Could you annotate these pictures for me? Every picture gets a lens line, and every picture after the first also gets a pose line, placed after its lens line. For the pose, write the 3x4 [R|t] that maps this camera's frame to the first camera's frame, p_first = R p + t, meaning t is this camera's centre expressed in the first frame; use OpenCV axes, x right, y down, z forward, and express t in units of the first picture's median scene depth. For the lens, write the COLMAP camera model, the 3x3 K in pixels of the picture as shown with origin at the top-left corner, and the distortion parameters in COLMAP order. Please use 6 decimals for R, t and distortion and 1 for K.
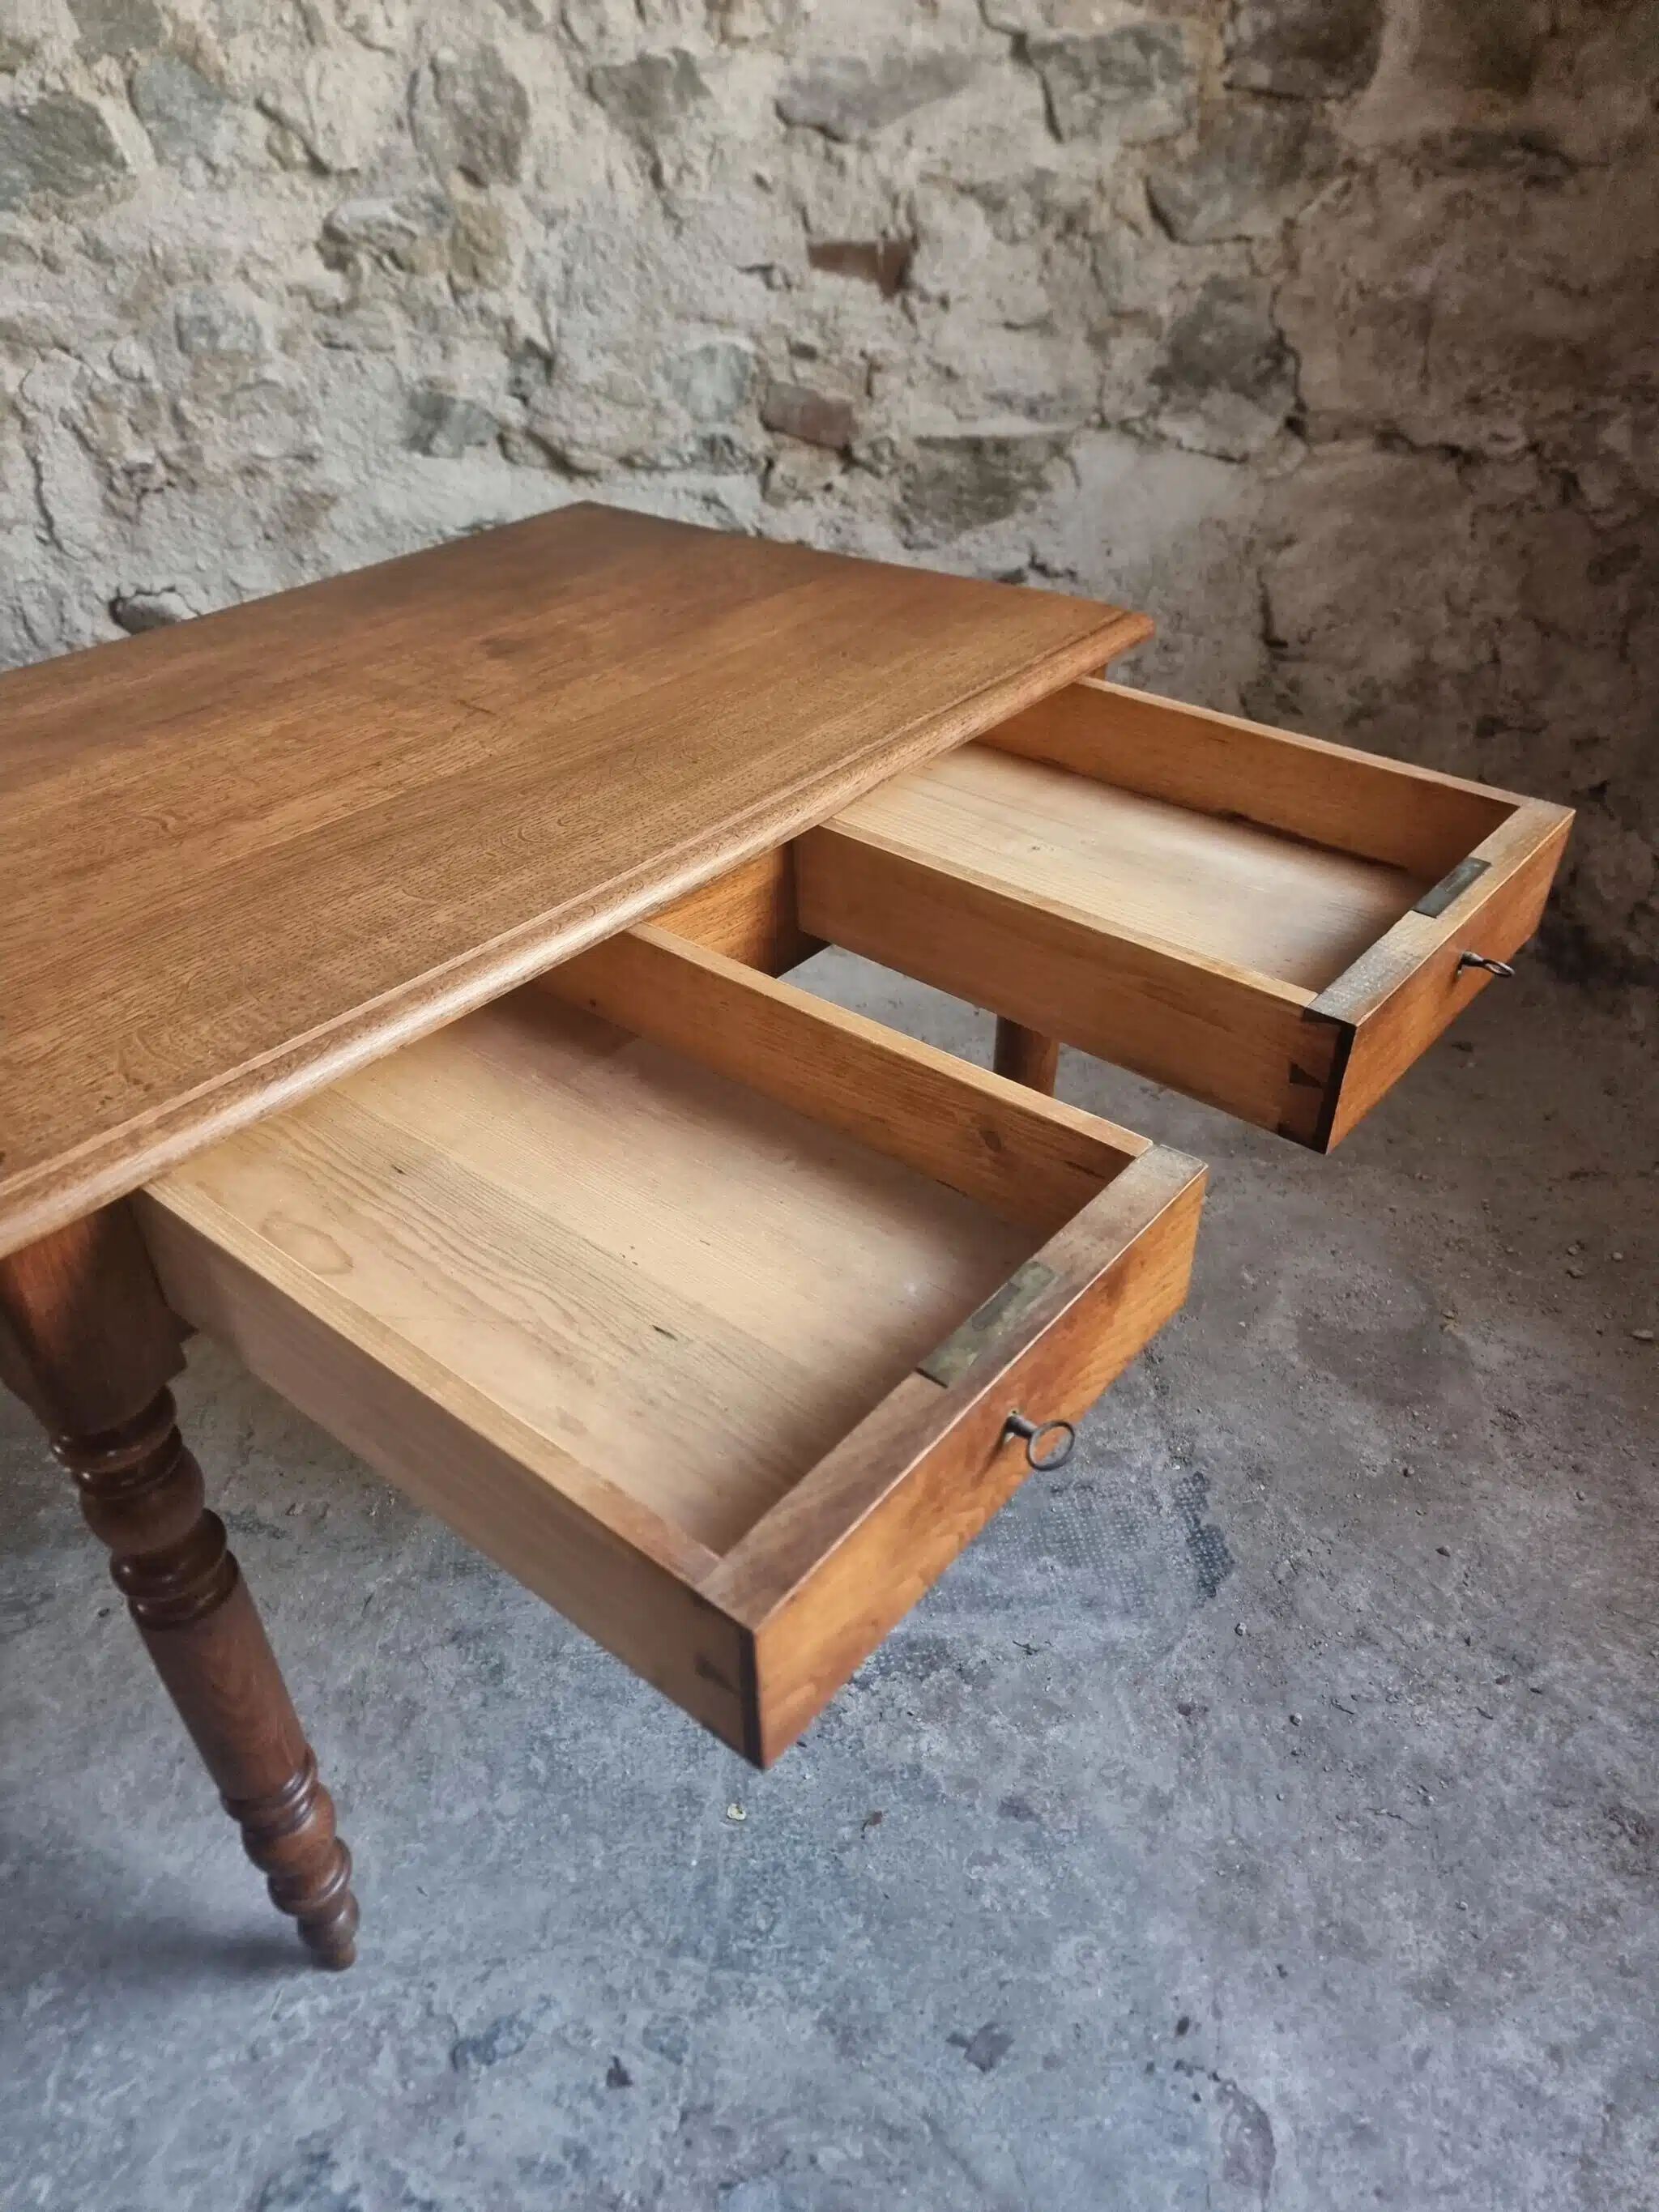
lens RADIAL K [[1536.8, 0, 807.6], [0, 1536.8, 1124.8], [0, 0, 1]] dist [0.051074, -0.052085]
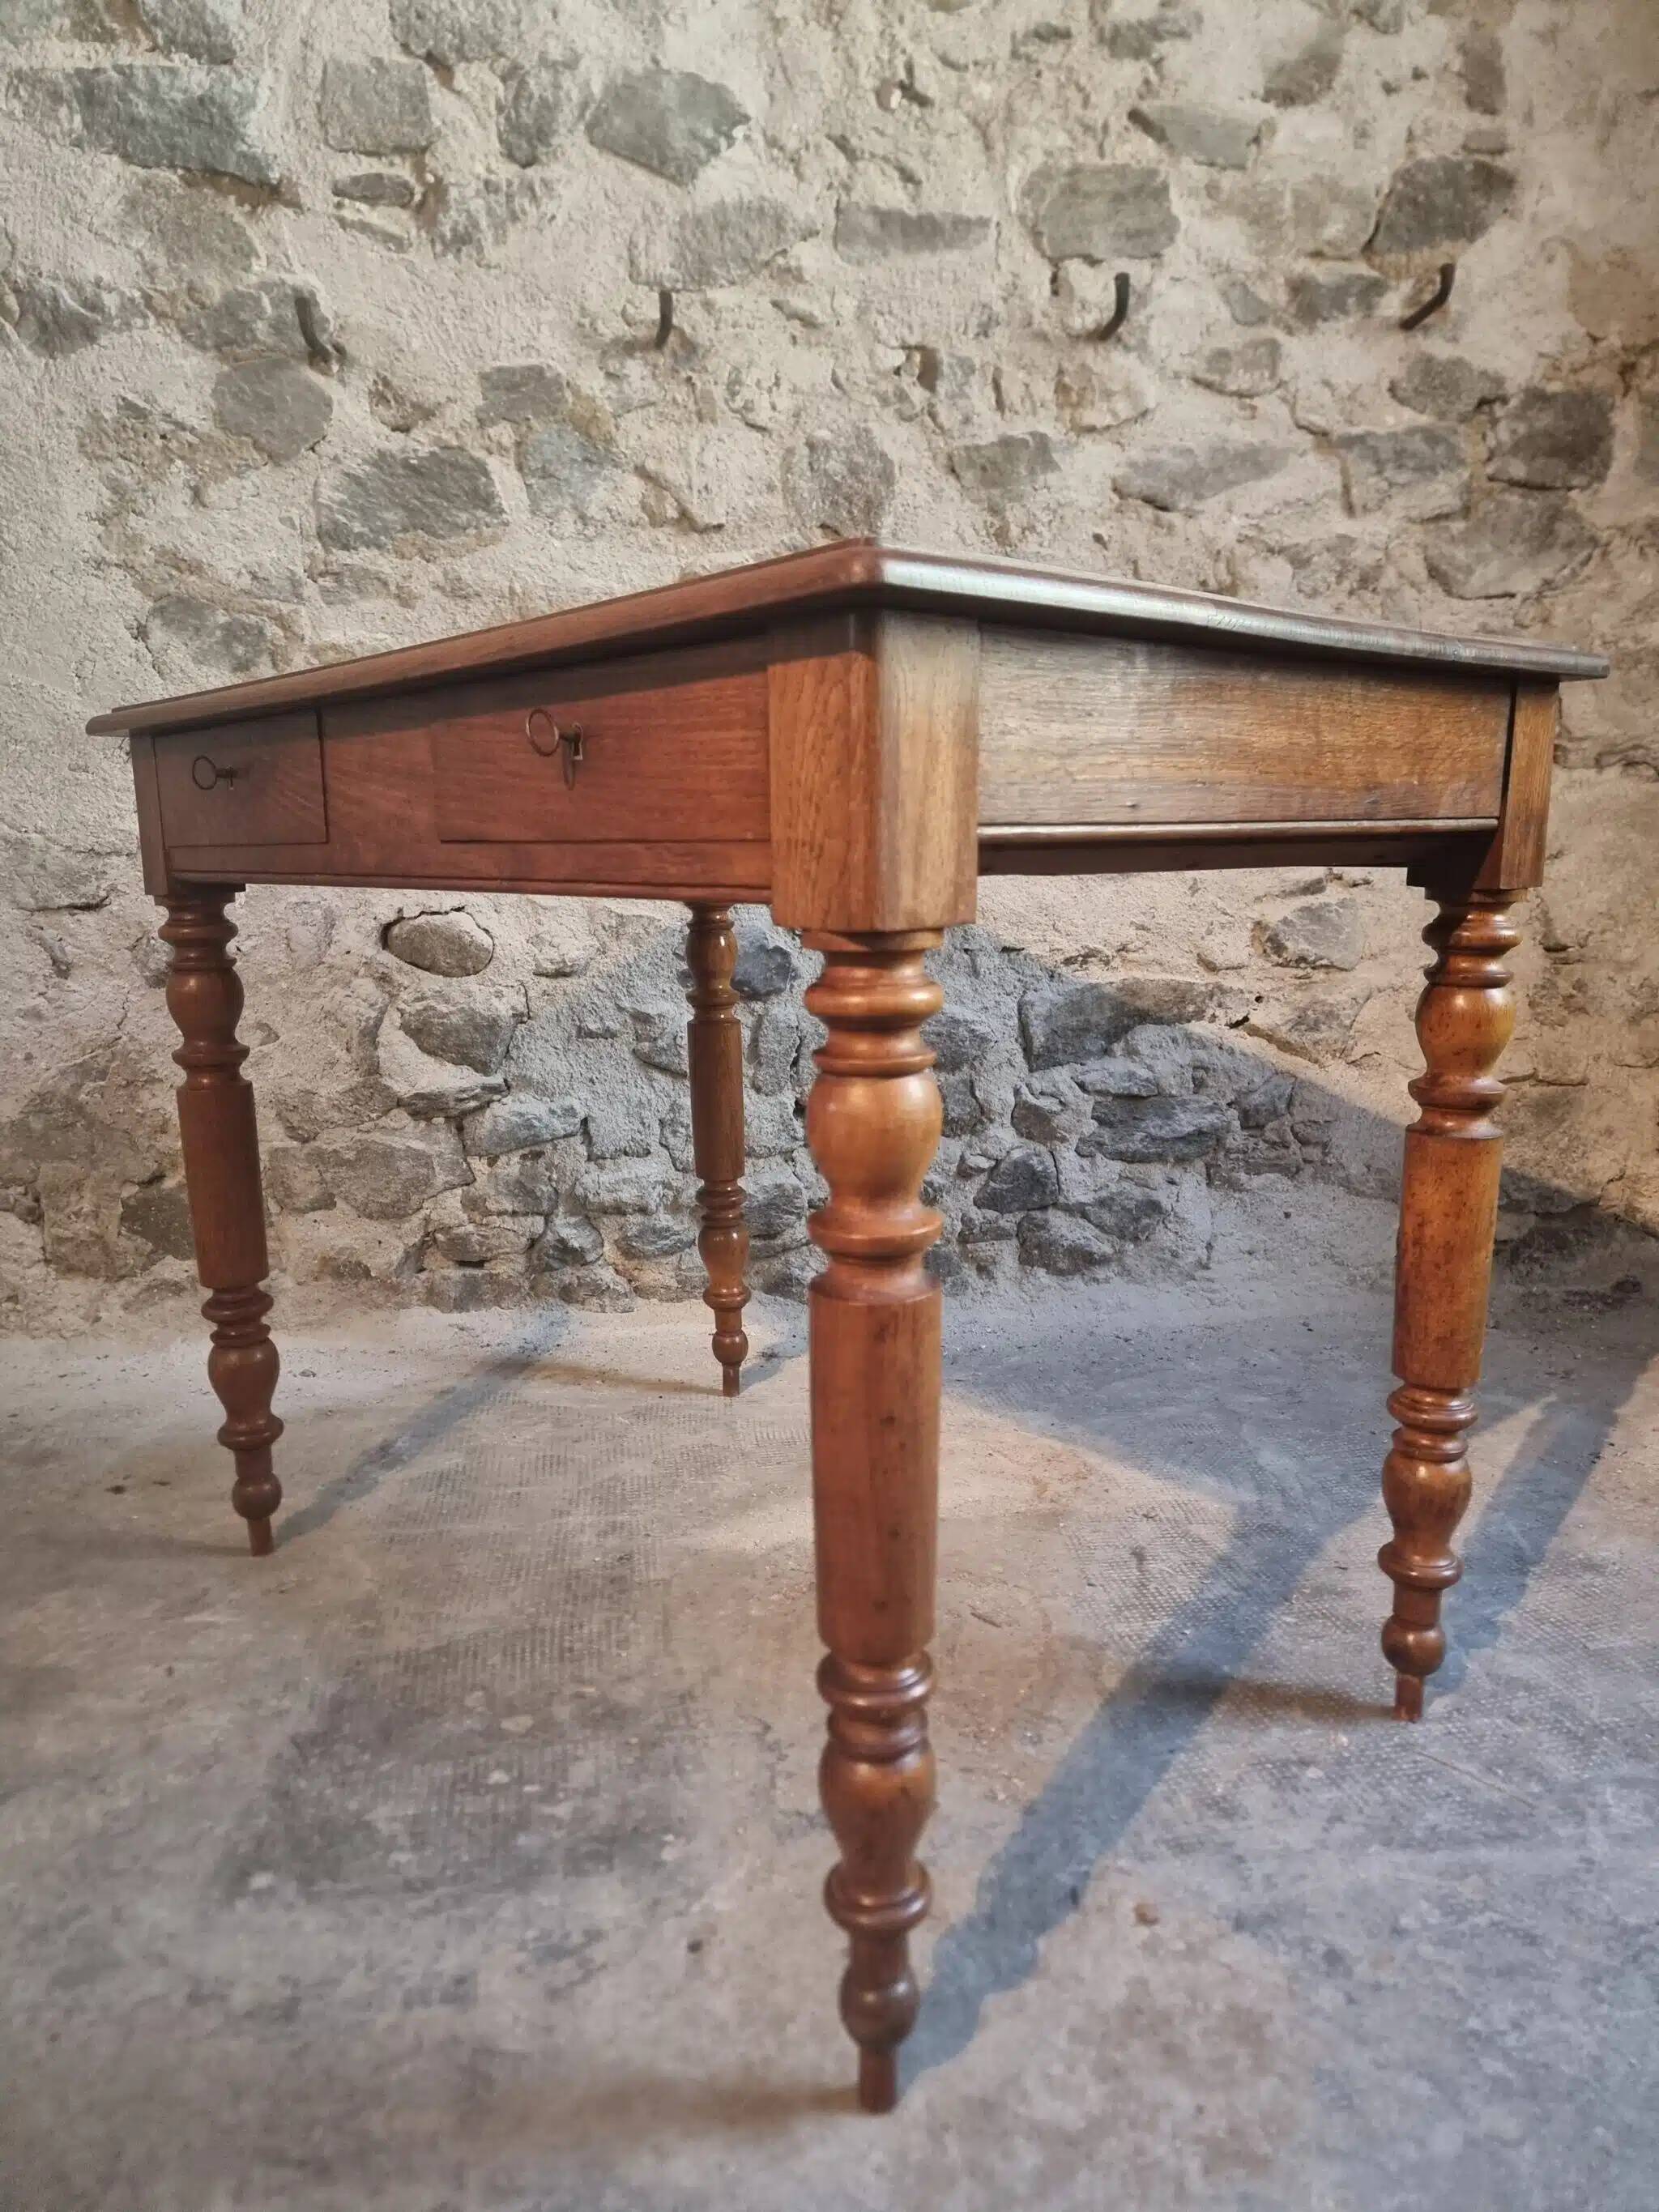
lens RADIAL K [[1536.8, 0, 817.4], [0, 1536.8, 1120.4], [0, 0, 1]] dist [0.051074, -0.052085]
pose [[0.987373, -0.008530, 0.158182, -0.400688], [0.075191, 0.904131, -0.420588, 0.220895], [-0.139430, 0.427171, 0.893356, 0.205309]]
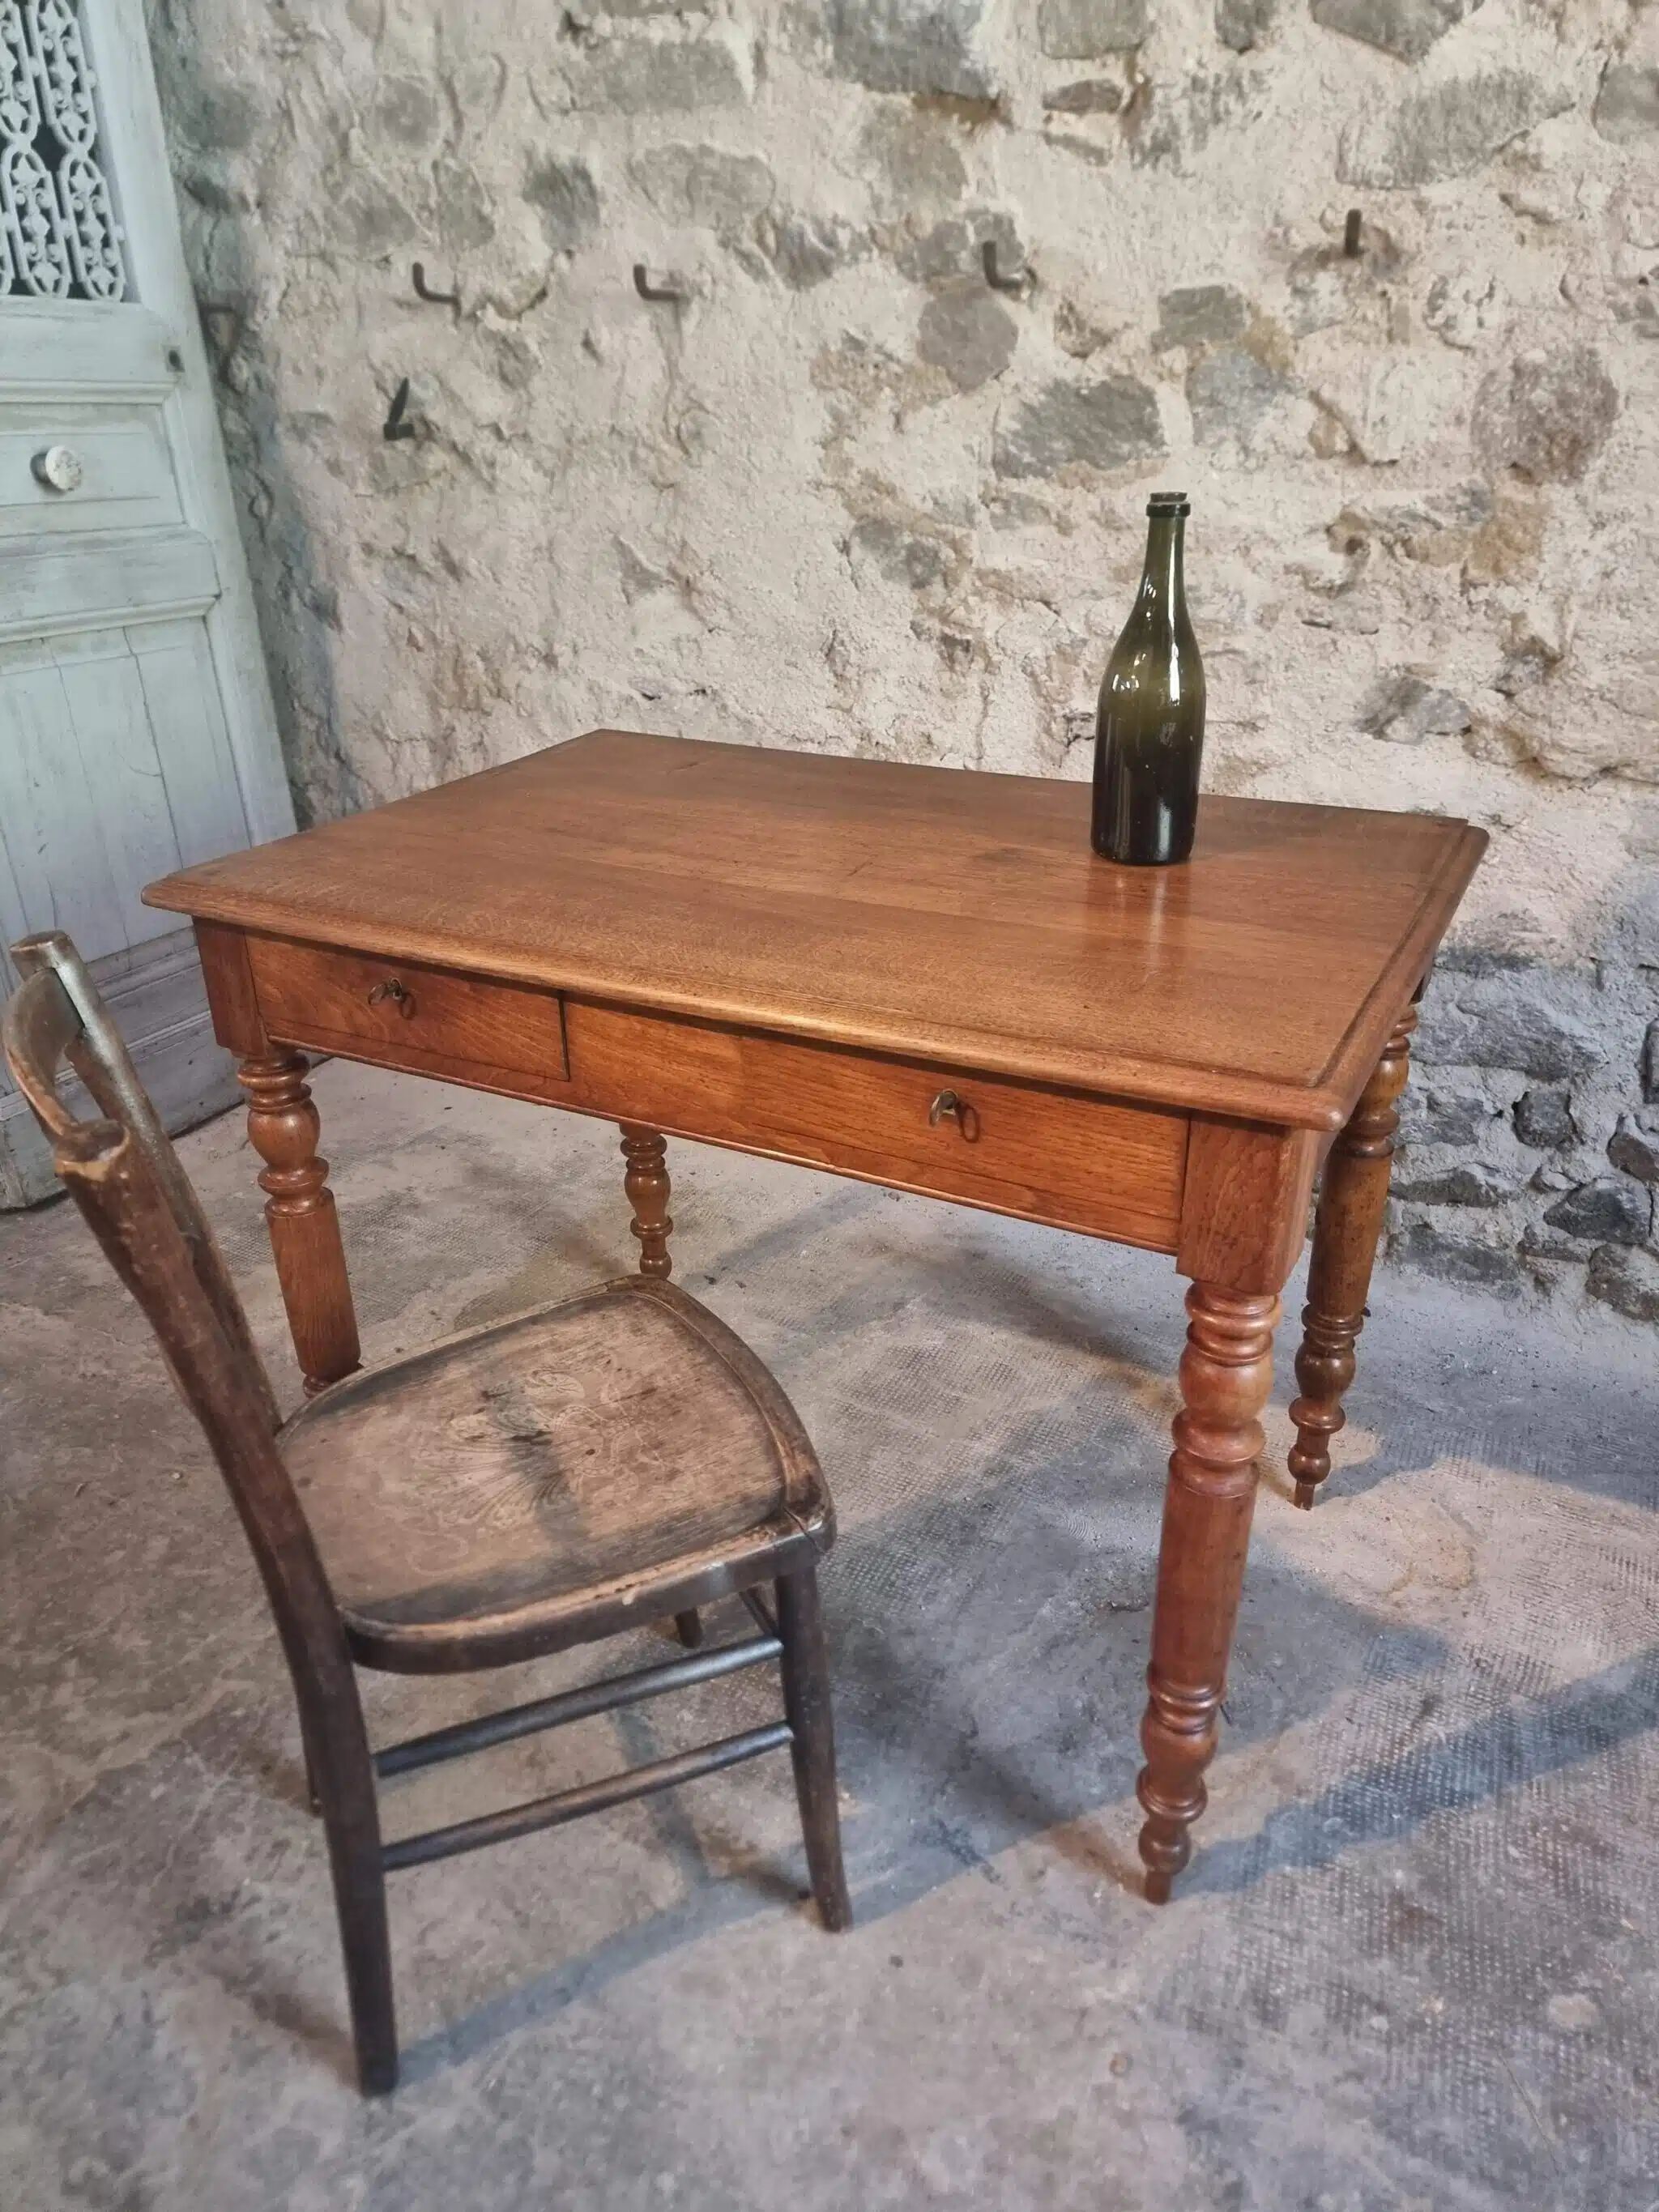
lens RADIAL K [[1536.8, 0, 826.0], [0, 1536.8, 1091.8], [0, 0, 1]] dist [0.051074, -0.052085]
pose [[0.899325, 0.214712, -0.380938, -0.156572], [-0.272807, 0.956319, -0.105026, -0.036082], [0.341748, 0.198375, 0.918616, 0.062500]]
